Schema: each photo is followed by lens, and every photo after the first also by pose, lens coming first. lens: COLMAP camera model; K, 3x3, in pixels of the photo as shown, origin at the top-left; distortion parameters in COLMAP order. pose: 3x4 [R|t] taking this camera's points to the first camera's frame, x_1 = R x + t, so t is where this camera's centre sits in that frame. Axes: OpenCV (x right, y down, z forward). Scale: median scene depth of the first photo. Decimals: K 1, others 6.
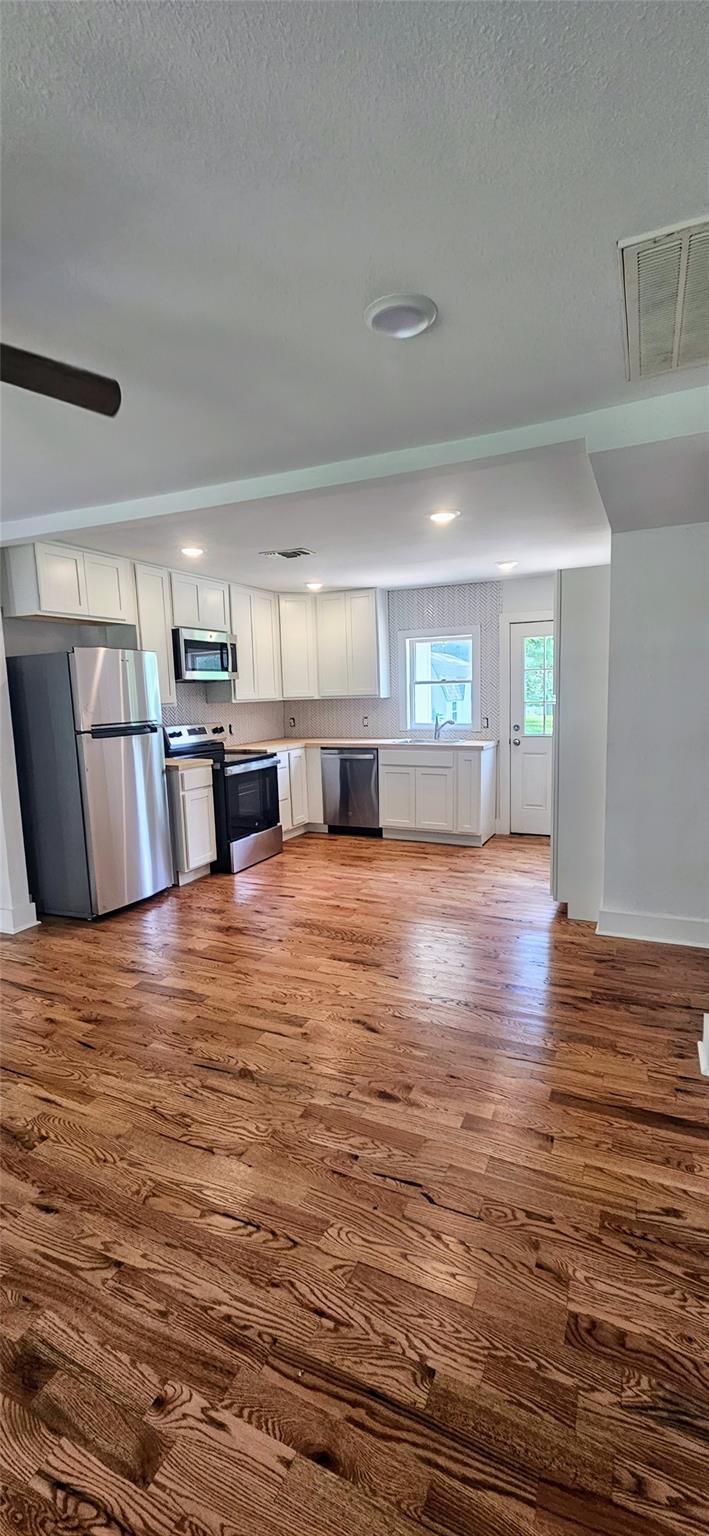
lens RADIAL K [[626.8, 0, 357.0], [0, 626.8, 770.1], [0, 0, 1]] dist [0.003067, 0.000753]
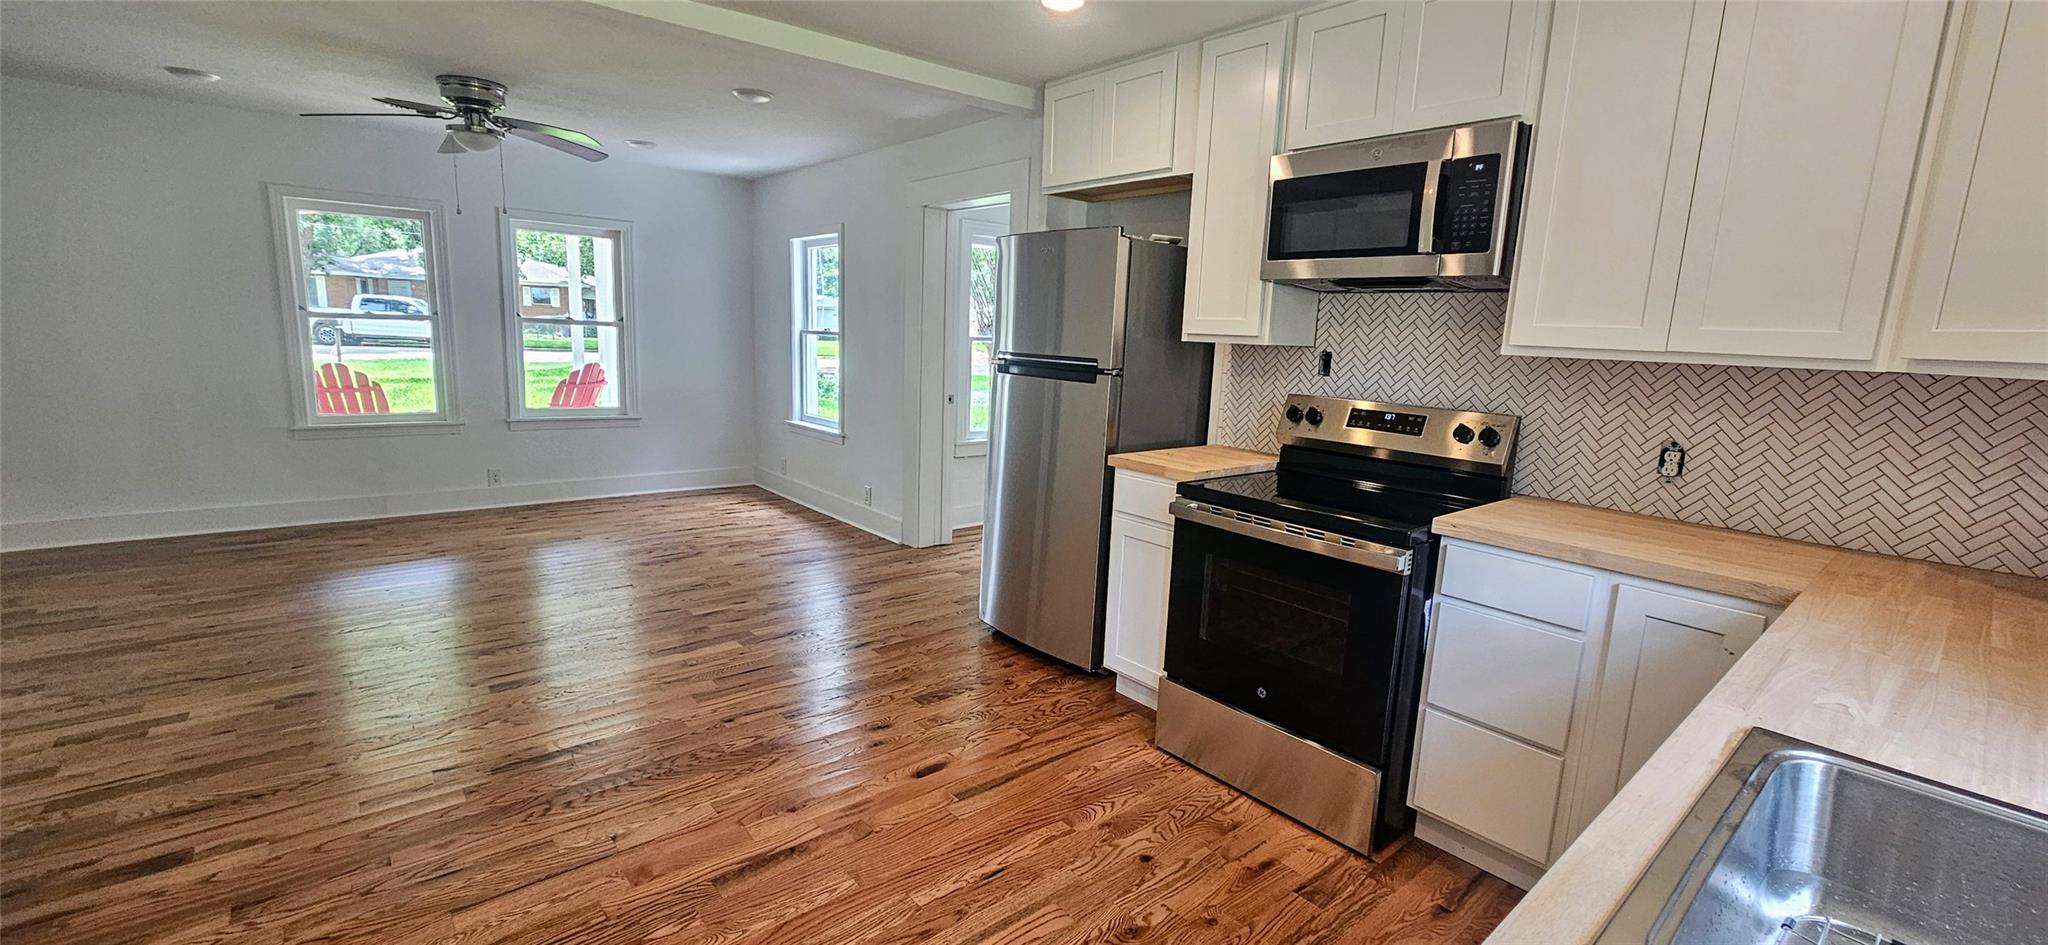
lens RADIAL K [[835.7, 0, 1033.4], [0, 835.7, 465.0], [0, 0, 1]] dist [0.003067, 0.000753]
pose [[-0.420499, 0.153645, -0.894189, 0.340930], [-0.147079, 0.960978, 0.234286, -0.148235], [0.895293, 0.230033, -0.381492, 1.217599]]
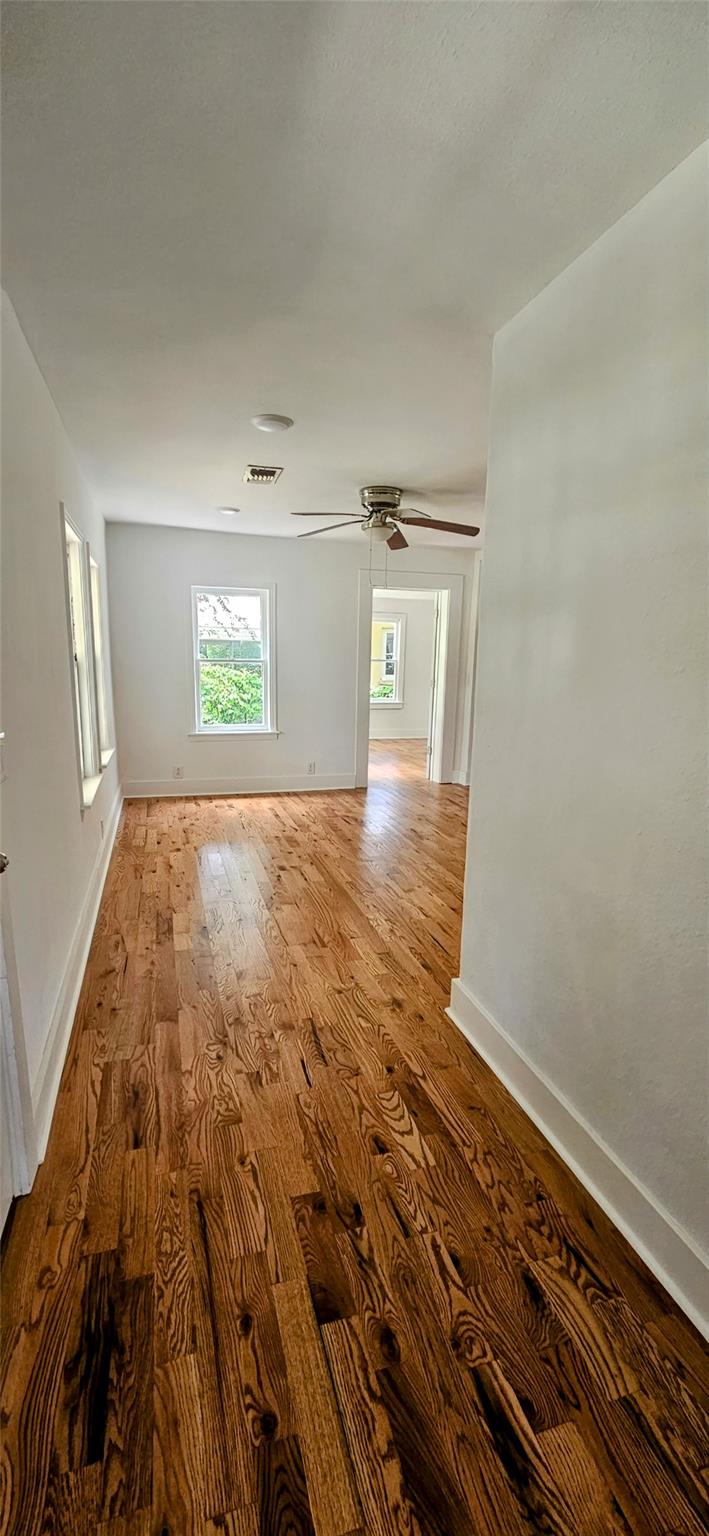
lens RADIAL K [[626.8, 0, 355.2], [0, 626.8, 774.4], [0, 0, 1]] dist [0.003067, 0.000753]
pose [[0.665134, 0.183179, -0.723908, 0.437817], [-0.137039, 0.982923, 0.122808, 0.049200], [0.734042, 0.017520, 0.678878, -0.352730]]
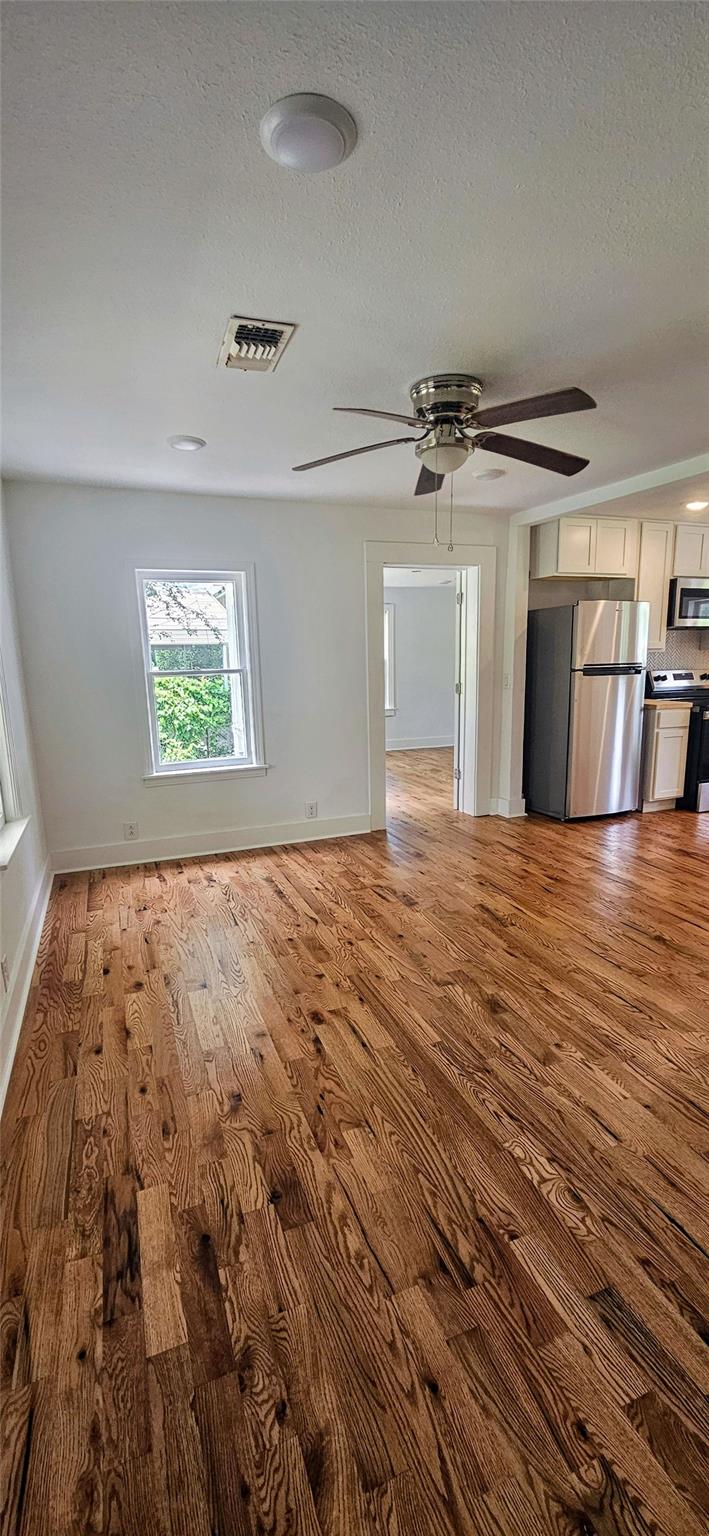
lens RADIAL K [[626.8, 0, 355.8], [0, 626.8, 772.0], [0, 0, 1]] dist [0.003067, 0.000753]
pose [[0.723138, 0.143620, -0.675607, 0.100290], [-0.089347, 0.989375, 0.114689, 0.030906], [0.684901, -0.022573, 0.728287, -0.182948]]
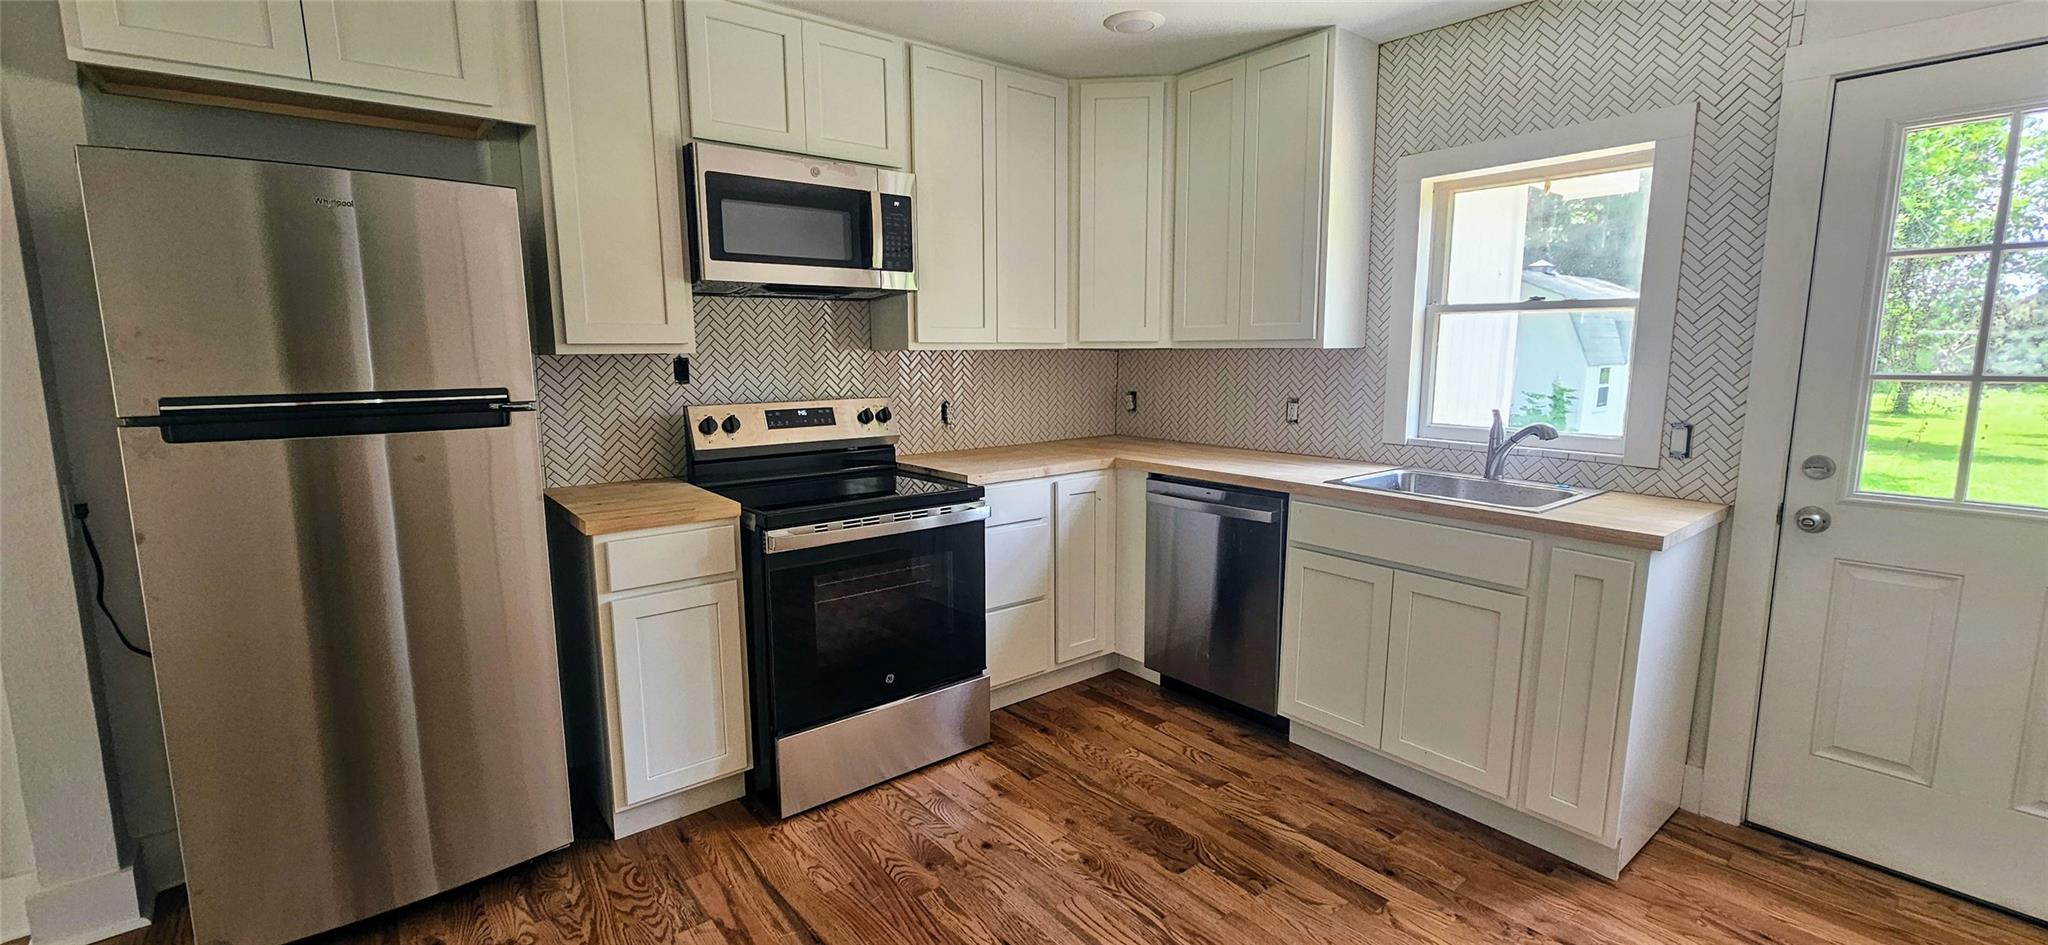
lens RADIAL K [[835.7, 0, 1042.2], [0, 835.7, 465.3], [0, 0, 1]] dist [0.003067, 0.000753]
pose [[0.898978, 0.085037, -0.429658, 0.143090], [-0.076158, 0.996377, 0.037855, -0.076578], [0.431321, -0.001309, 0.902198, 0.701047]]
